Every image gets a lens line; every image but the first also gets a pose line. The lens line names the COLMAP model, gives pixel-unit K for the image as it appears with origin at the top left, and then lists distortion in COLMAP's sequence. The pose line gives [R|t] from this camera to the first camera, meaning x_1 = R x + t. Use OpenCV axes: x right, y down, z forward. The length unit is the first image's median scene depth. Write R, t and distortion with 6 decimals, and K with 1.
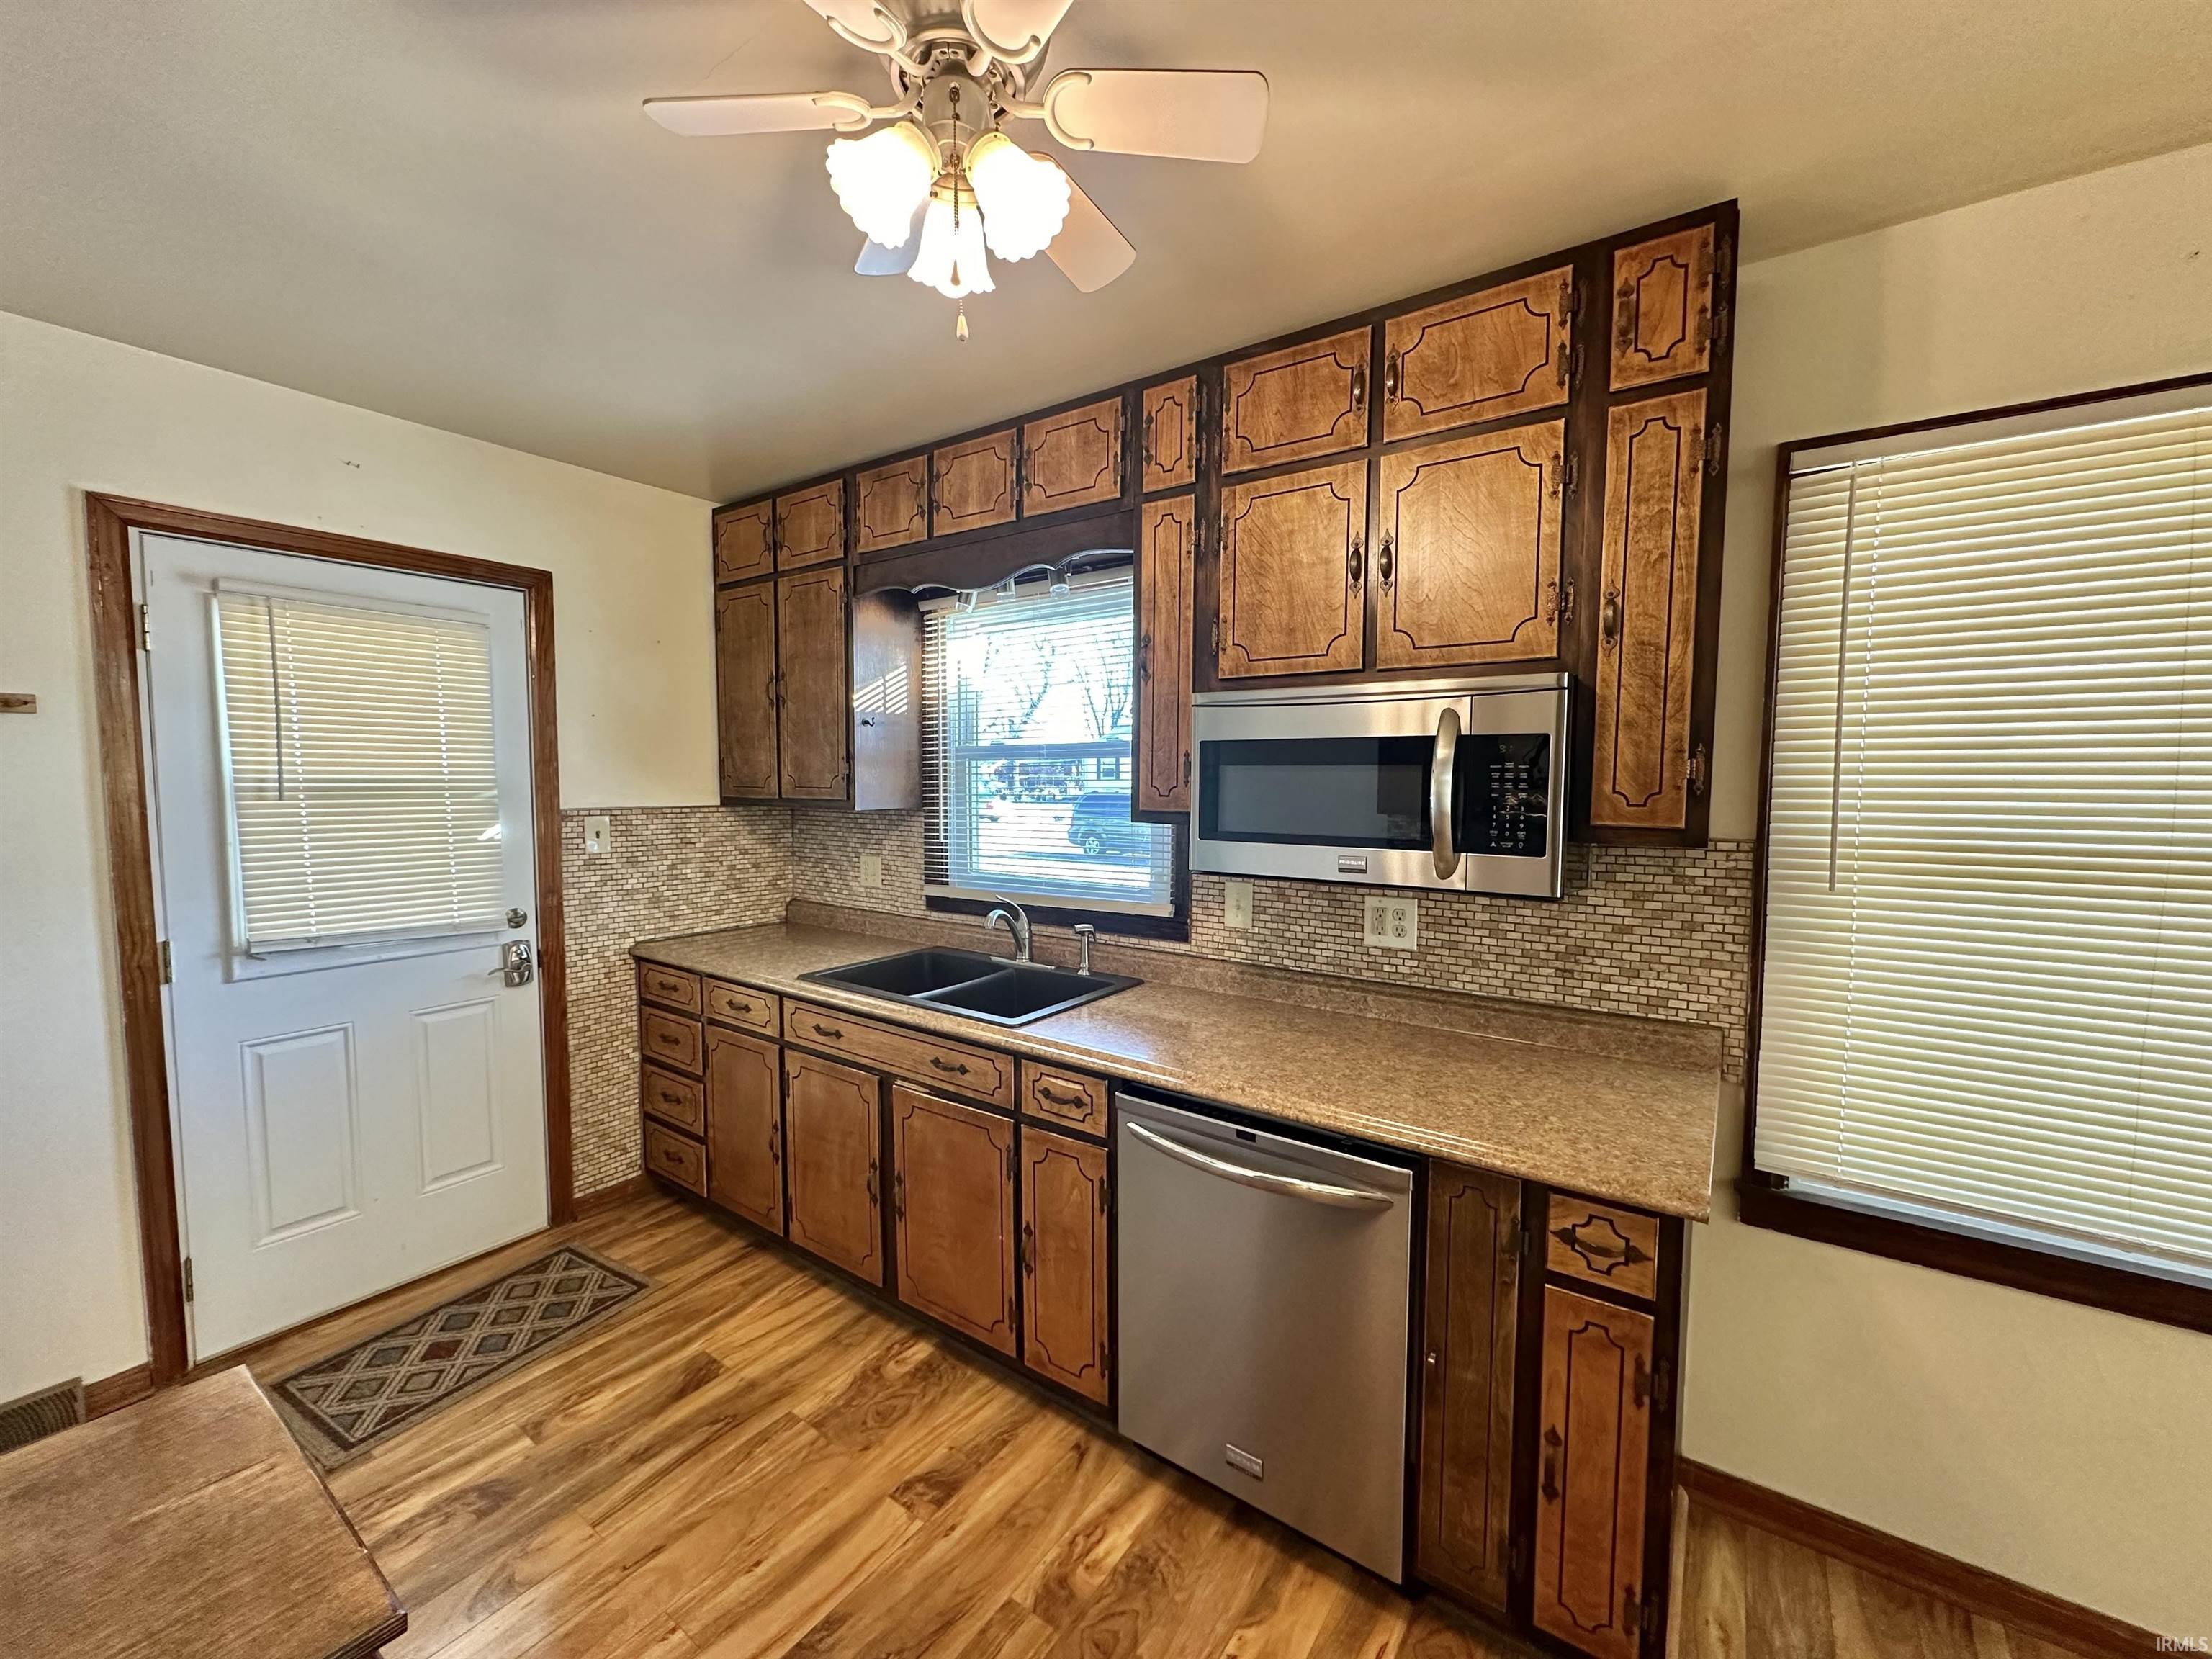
lens RADIAL K [[881.9, 0, 1106.3], [0, 881.9, 831.0], [0, 0, 1]] dist [-0.002549, 0.000013]
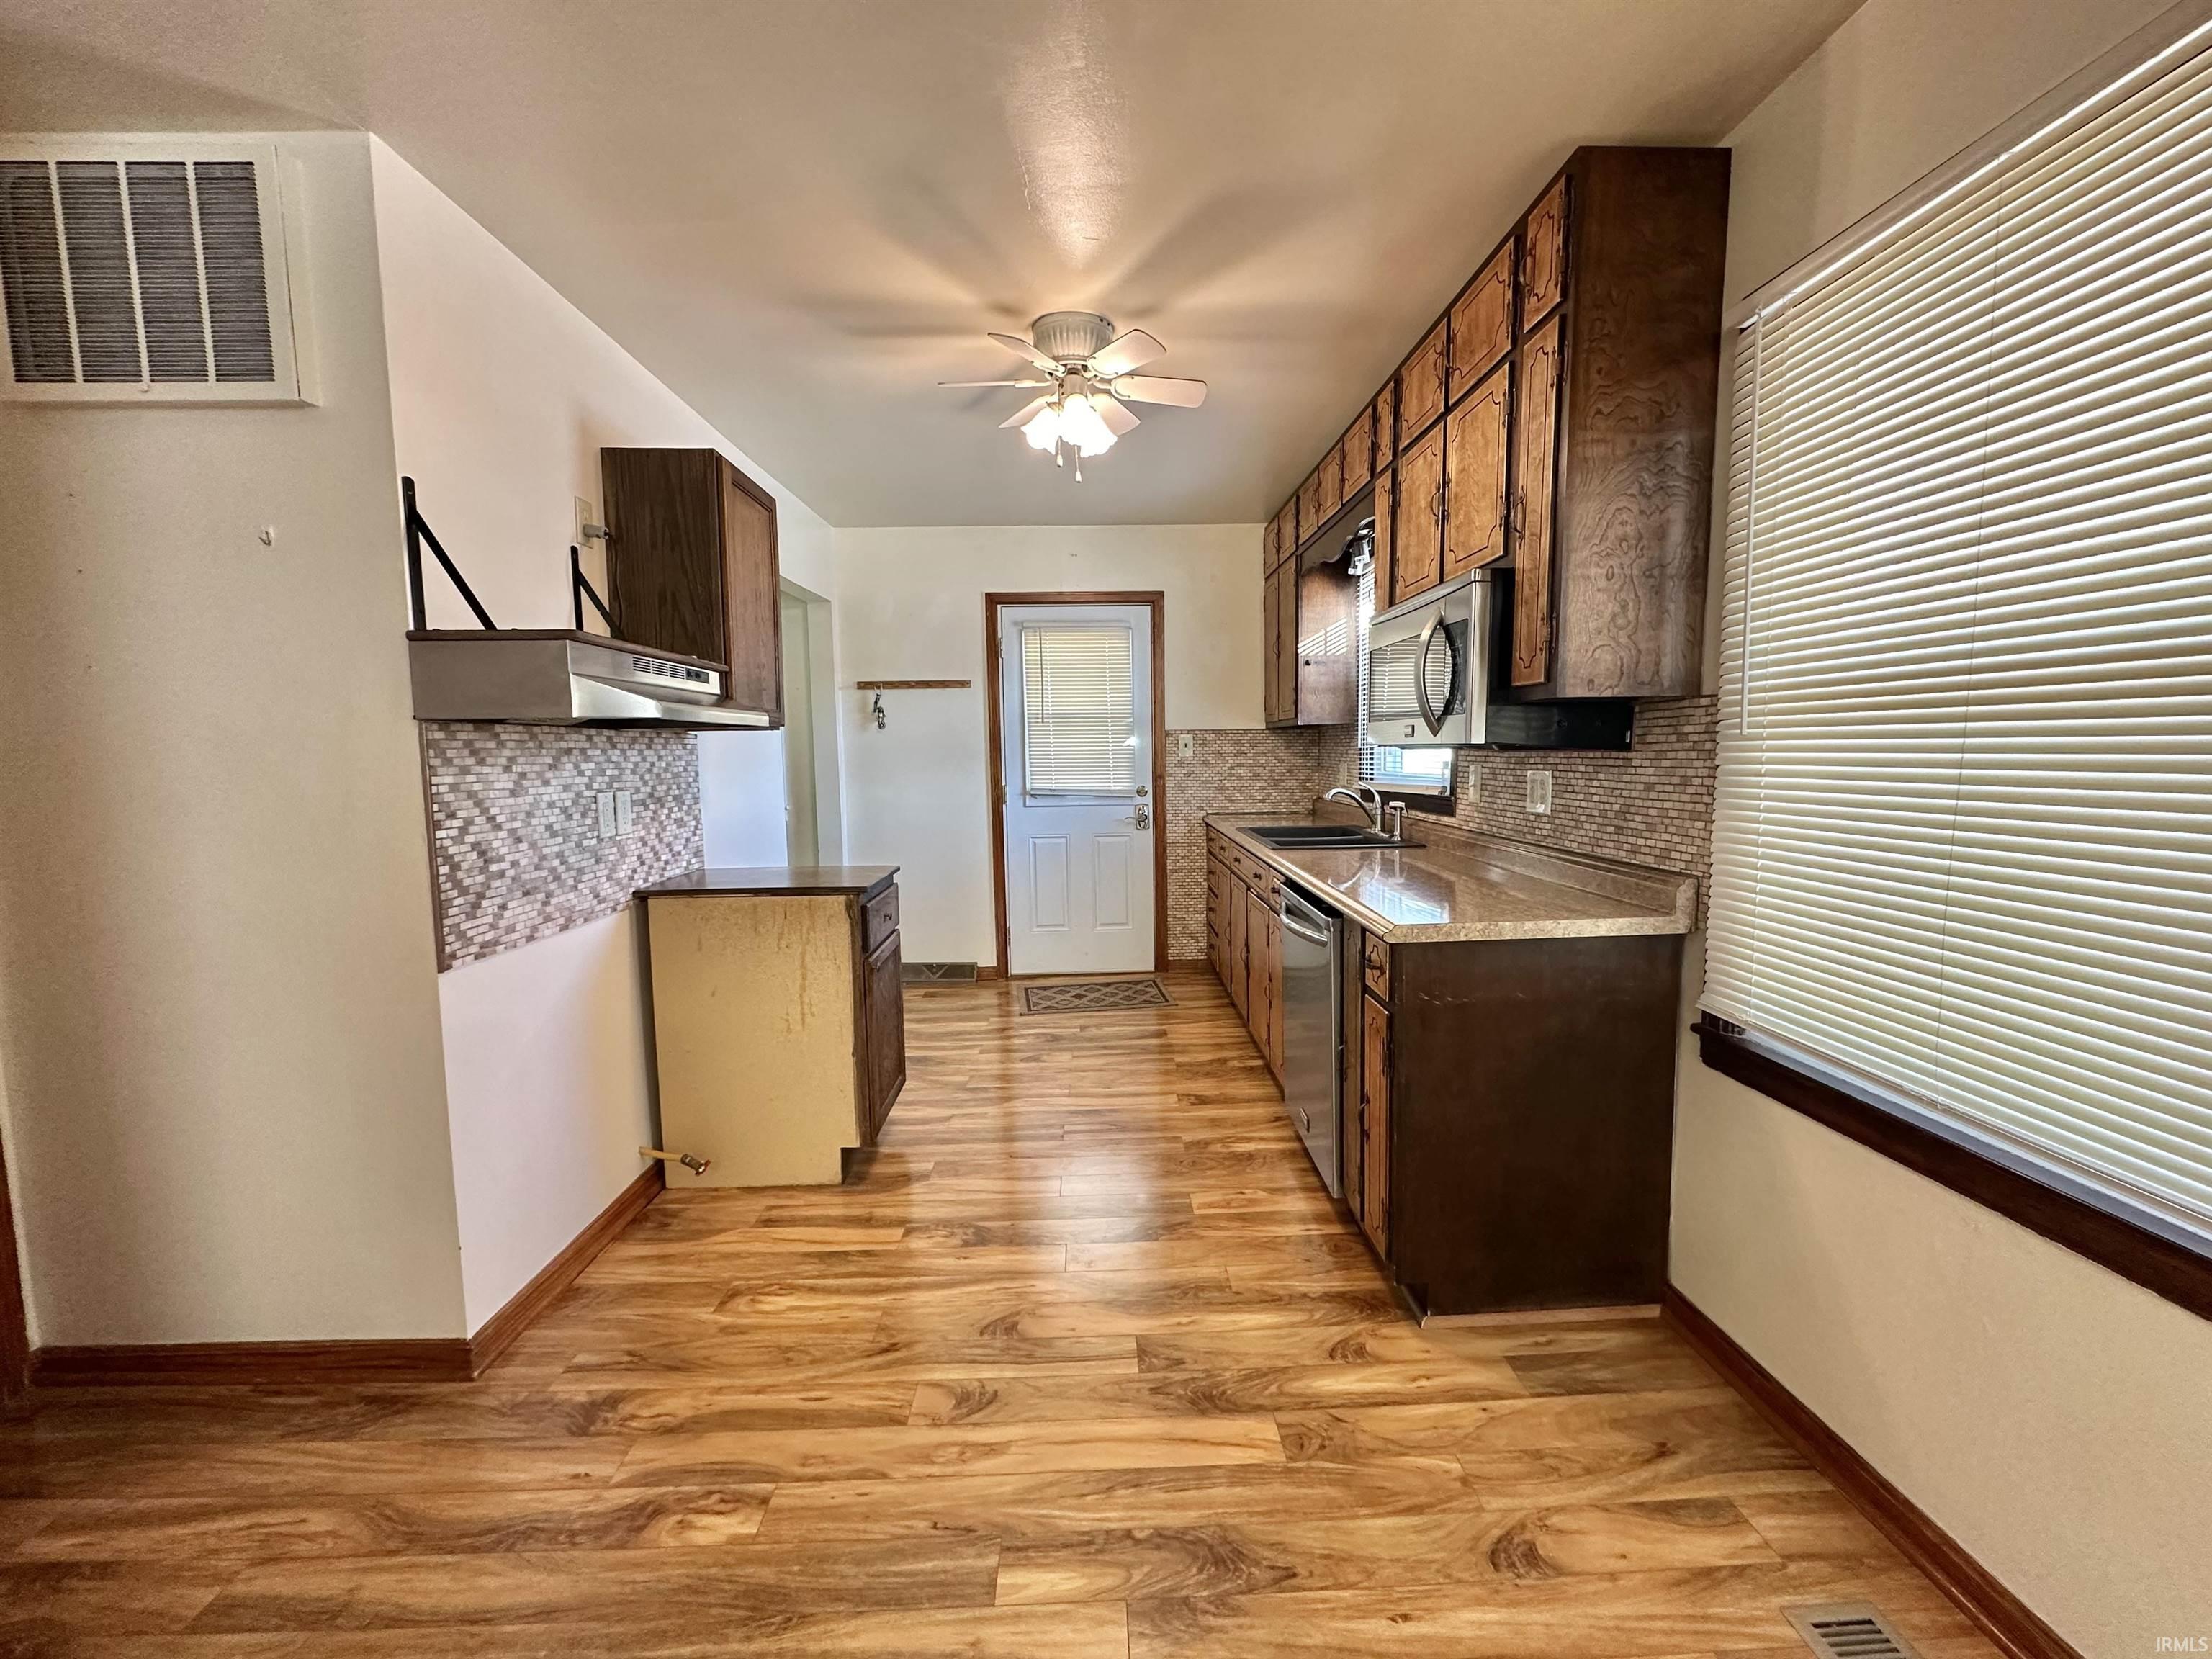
lens RADIAL K [[881.9, 0, 1106.3], [0, 881.9, 831.0], [0, 0, 1]] dist [-0.002549, 0.000013]
pose [[0.596668, 0.062734, -0.800032, 0.894107], [-0.036025, 0.998029, 0.051392, 0.112928], [0.801679, -0.001843, 0.597752, -0.154577]]
